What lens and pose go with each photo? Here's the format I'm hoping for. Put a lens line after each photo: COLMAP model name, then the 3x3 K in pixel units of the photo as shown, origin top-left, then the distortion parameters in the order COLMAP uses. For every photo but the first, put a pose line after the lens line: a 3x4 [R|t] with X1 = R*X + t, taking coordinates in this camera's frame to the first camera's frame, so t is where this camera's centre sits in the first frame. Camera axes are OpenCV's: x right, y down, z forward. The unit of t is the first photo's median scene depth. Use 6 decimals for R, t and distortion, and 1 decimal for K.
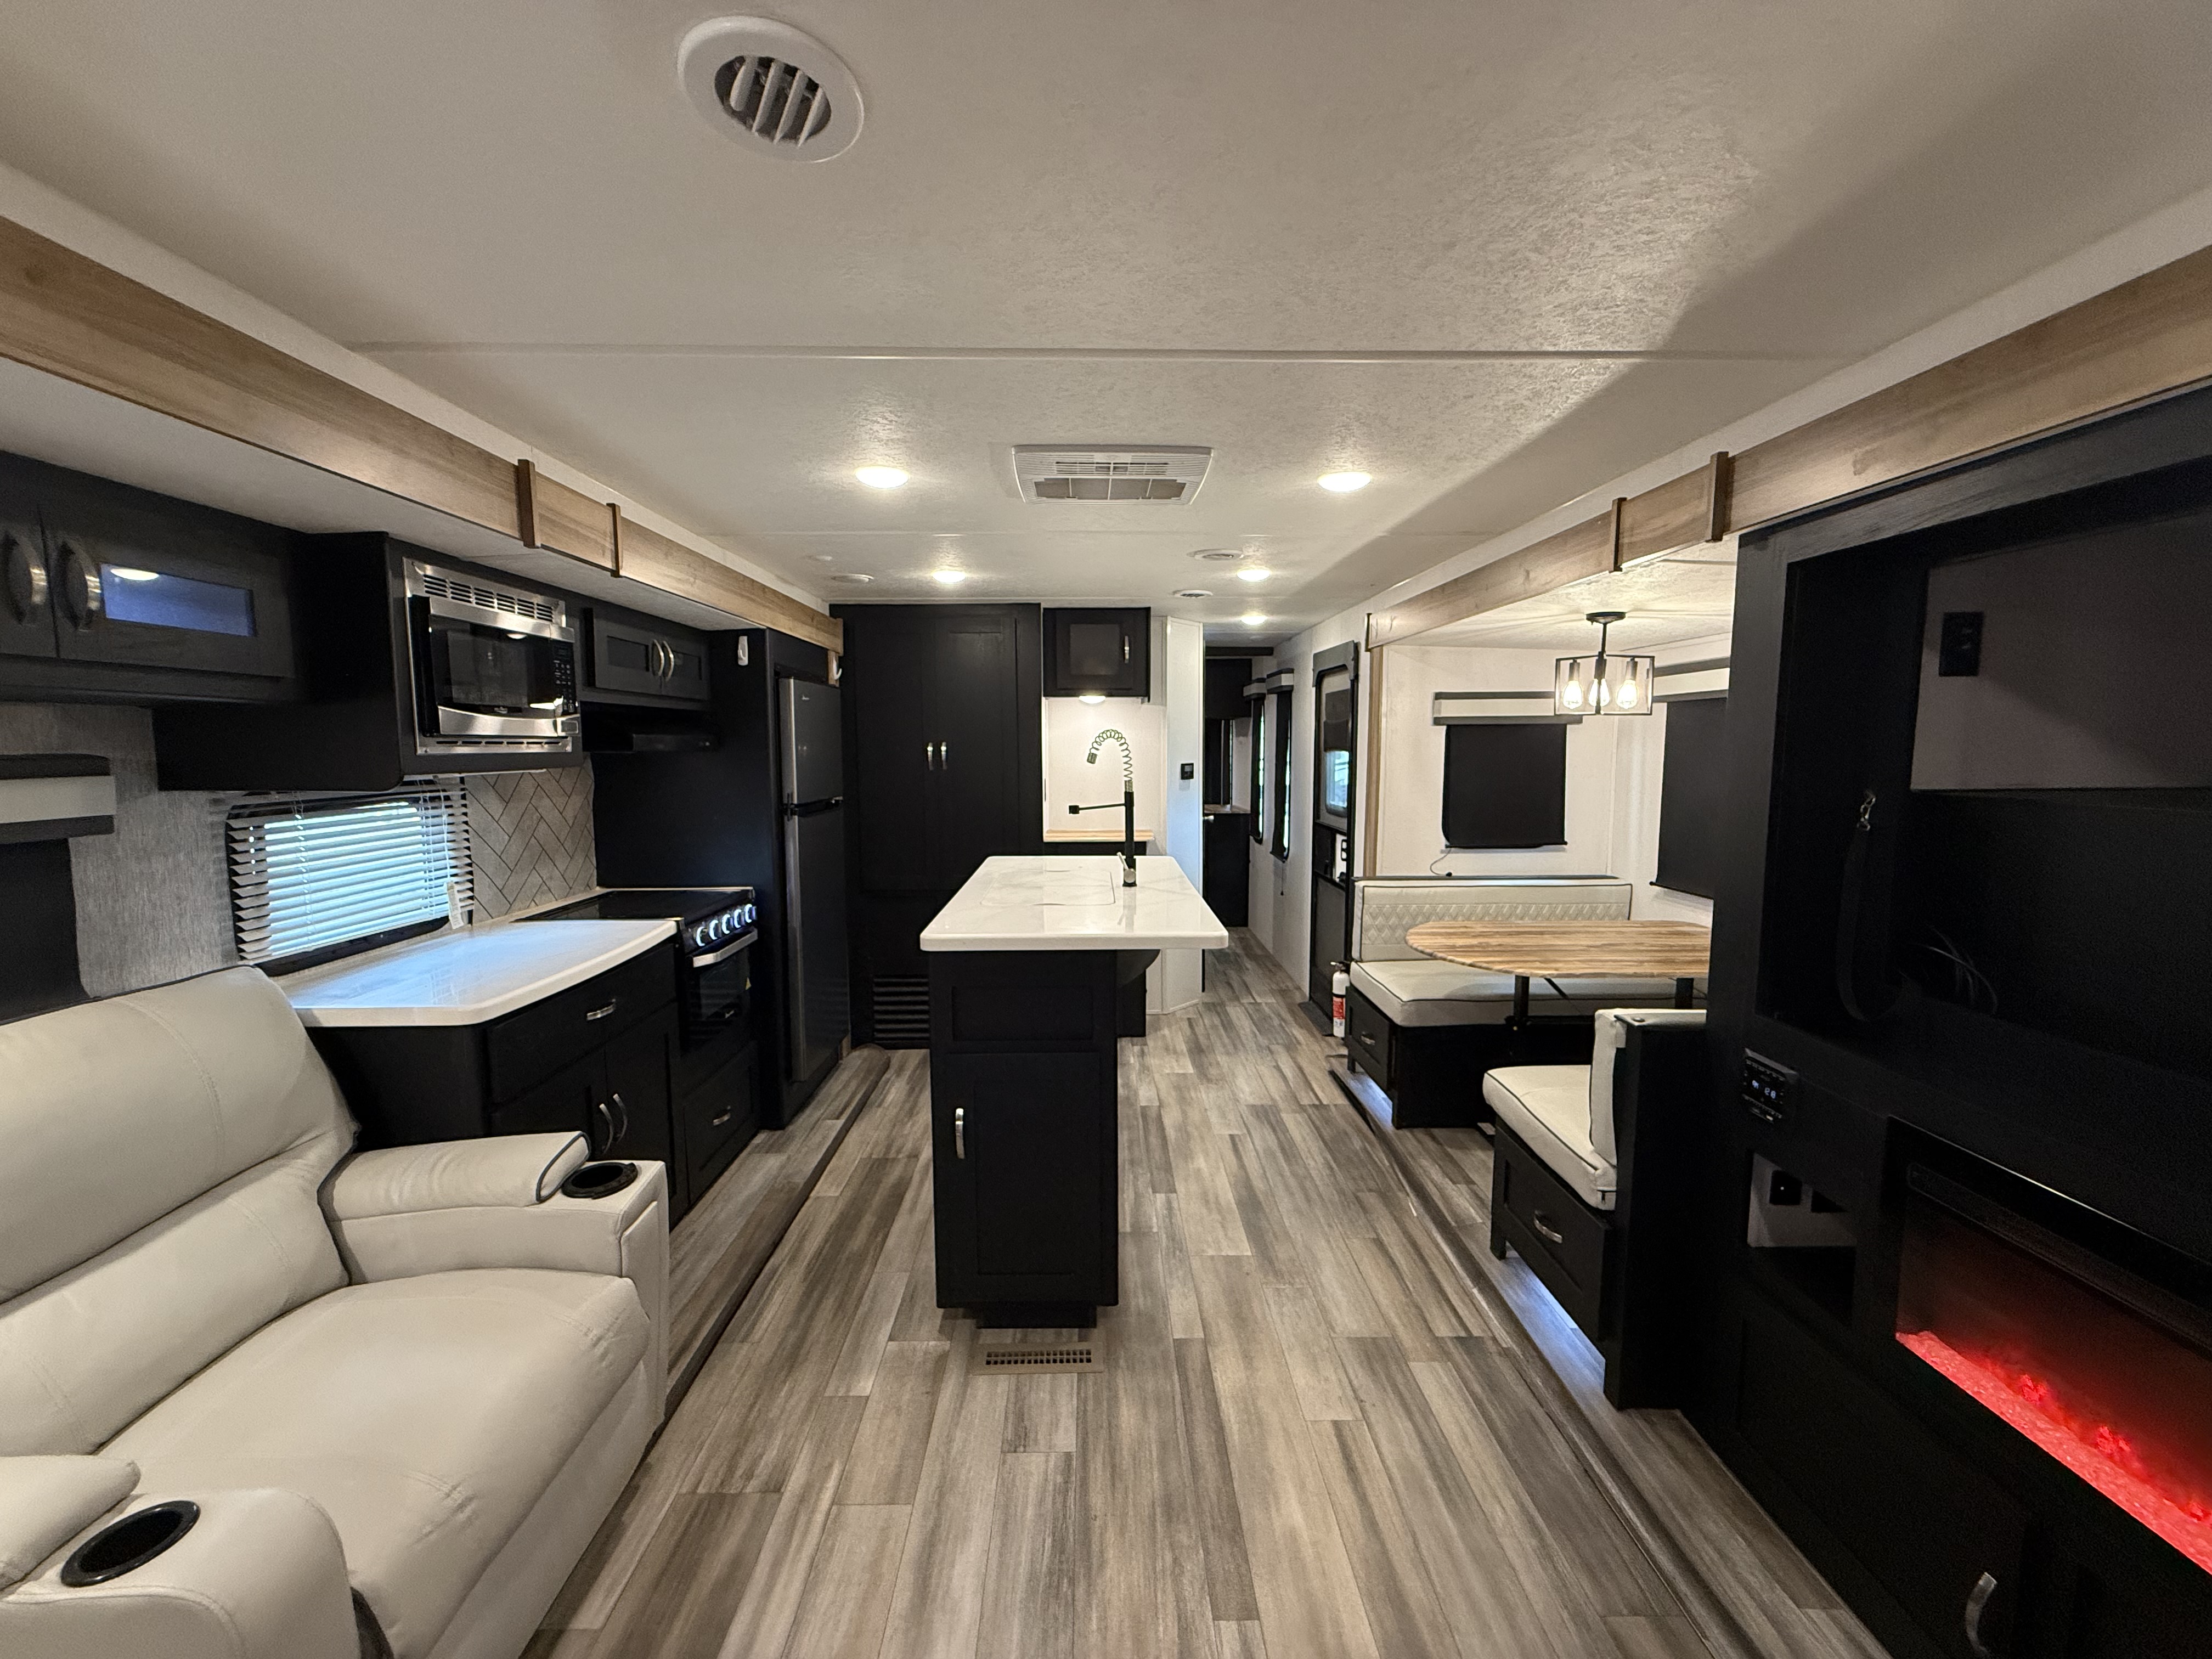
lens RADIAL K [[882.4, 0, 1102.3], [0, 882.4, 826.9], [0, 0, 1]] dist [-0.000182, 0.000806]
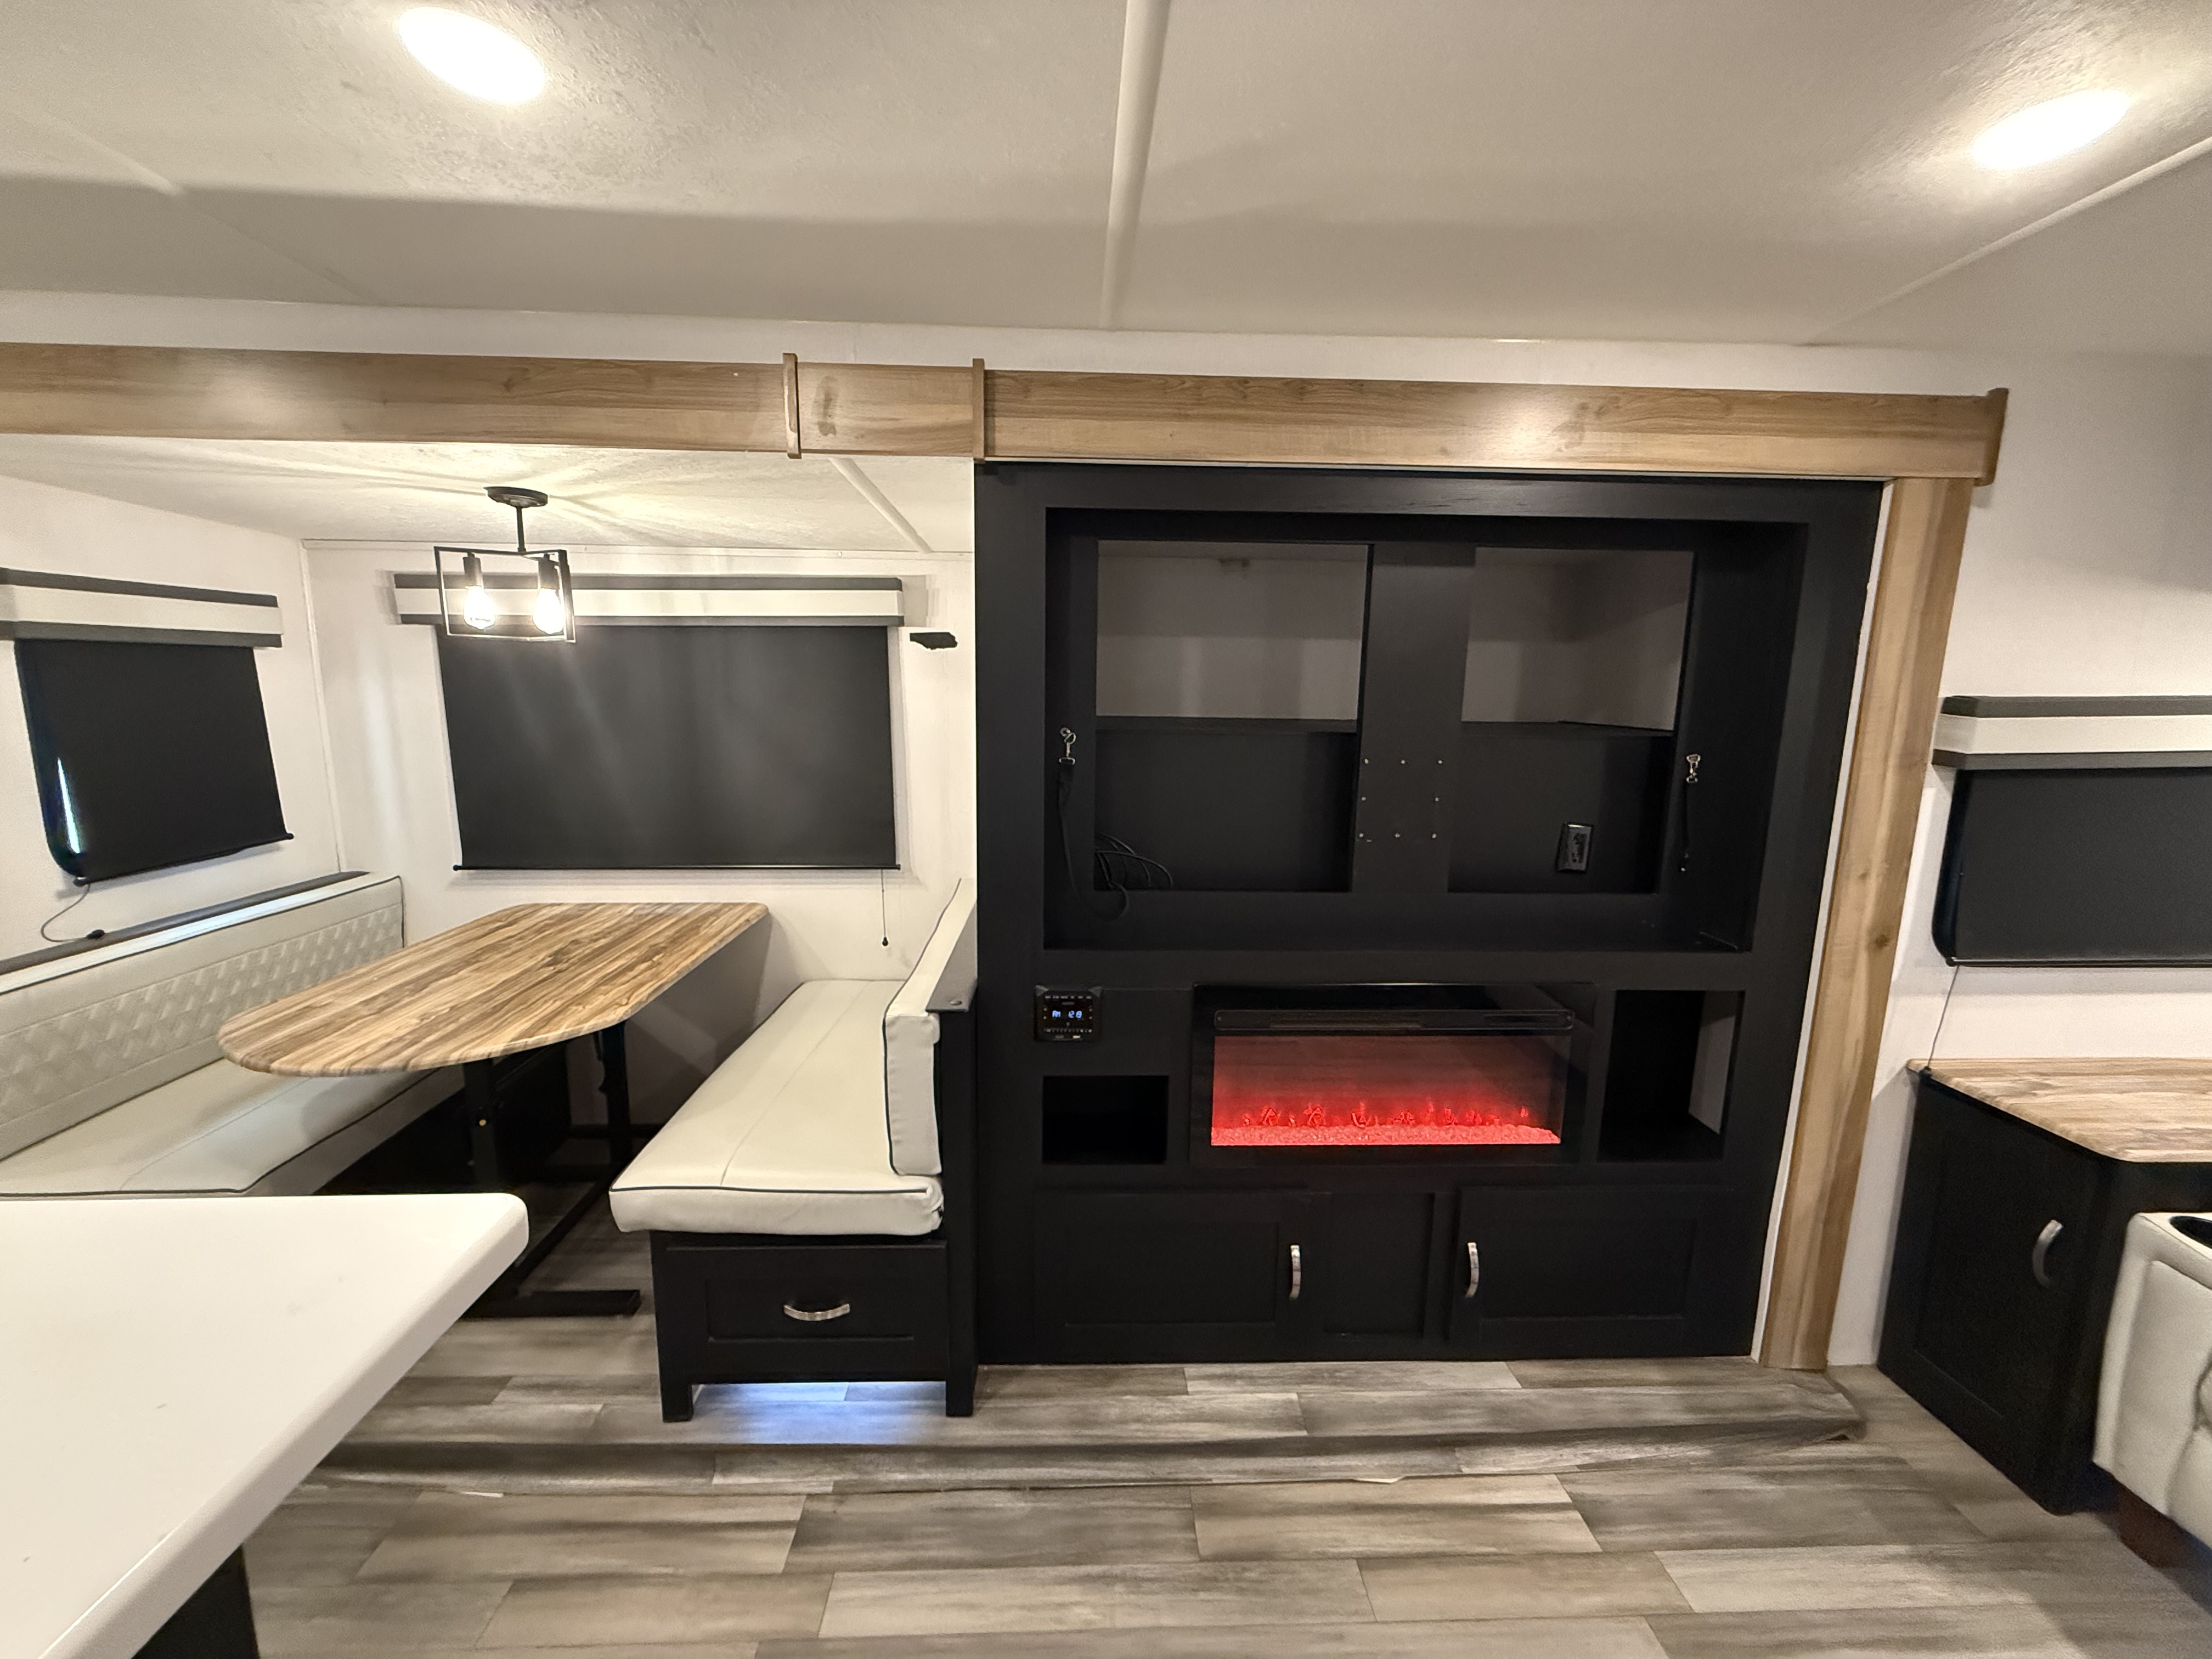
lens RADIAL K [[882.4, 0, 1102.3], [0, 882.4, 826.9], [0, 0, 1]] dist [-0.000182, 0.000806]
pose [[-0.022738, -0.160388, 0.986792, -0.221871], [0.084852, 0.983176, 0.161756, -0.078434], [-0.996134, 0.087409, -0.008746, 0.784522]]
